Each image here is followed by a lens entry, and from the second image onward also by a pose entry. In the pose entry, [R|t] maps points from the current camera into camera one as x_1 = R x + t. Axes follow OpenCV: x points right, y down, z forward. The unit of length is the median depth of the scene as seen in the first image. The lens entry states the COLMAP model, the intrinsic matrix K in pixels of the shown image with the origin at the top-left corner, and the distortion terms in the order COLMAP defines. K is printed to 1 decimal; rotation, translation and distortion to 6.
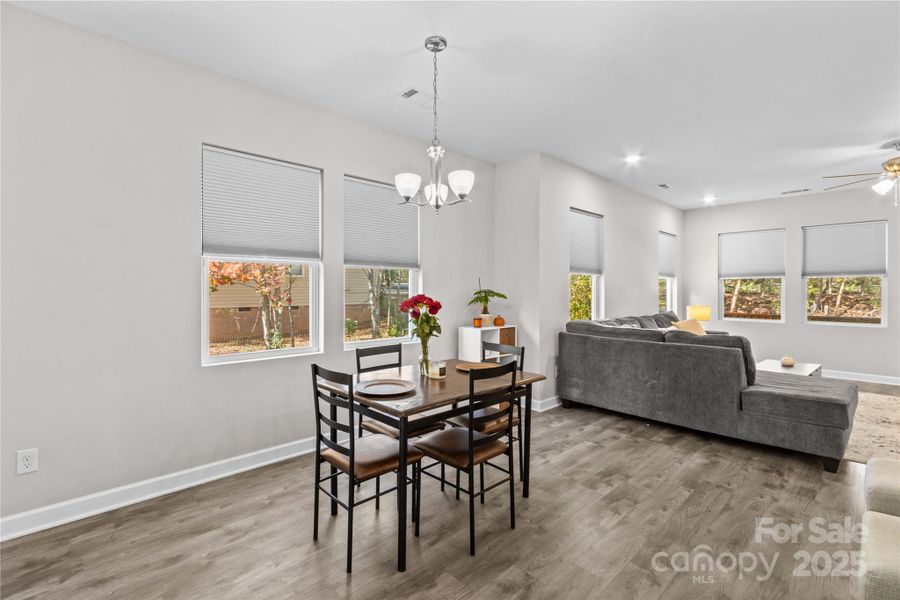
lens RADIAL K [[410.8, 0, 428.5], [0, 410.8, 291.4], [0, 0, 1]] dist [0.009940, -0.000329]
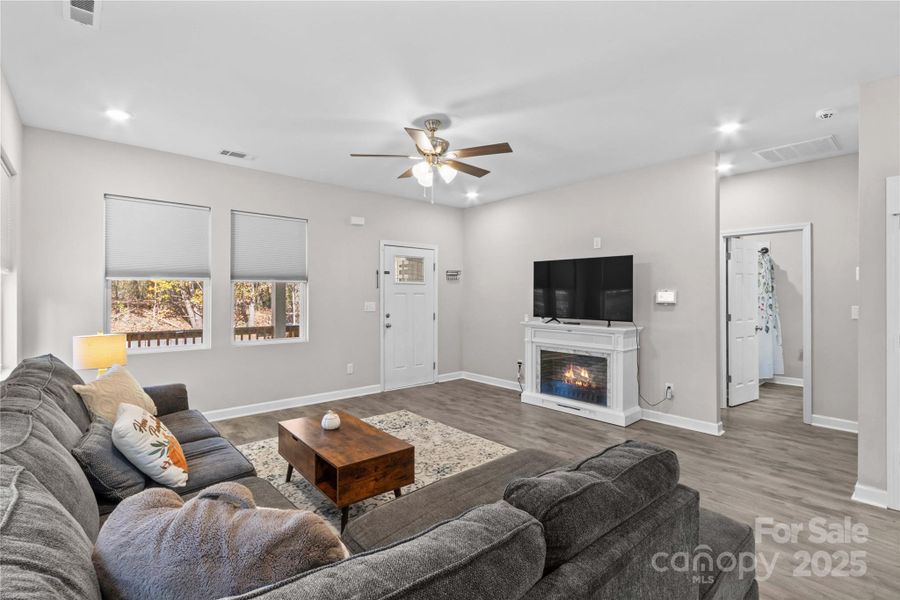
lens RADIAL K [[410.8, 0, 428.5], [0, 410.8, 291.4], [0, 0, 1]] dist [0.009940, -0.000329]
pose [[0.050147, 0.007876, 0.998711, 0.253766], [0.002054, 0.999966, -0.007989, -0.011447], [-0.998740, 0.002452, 0.050129, 0.741192]]
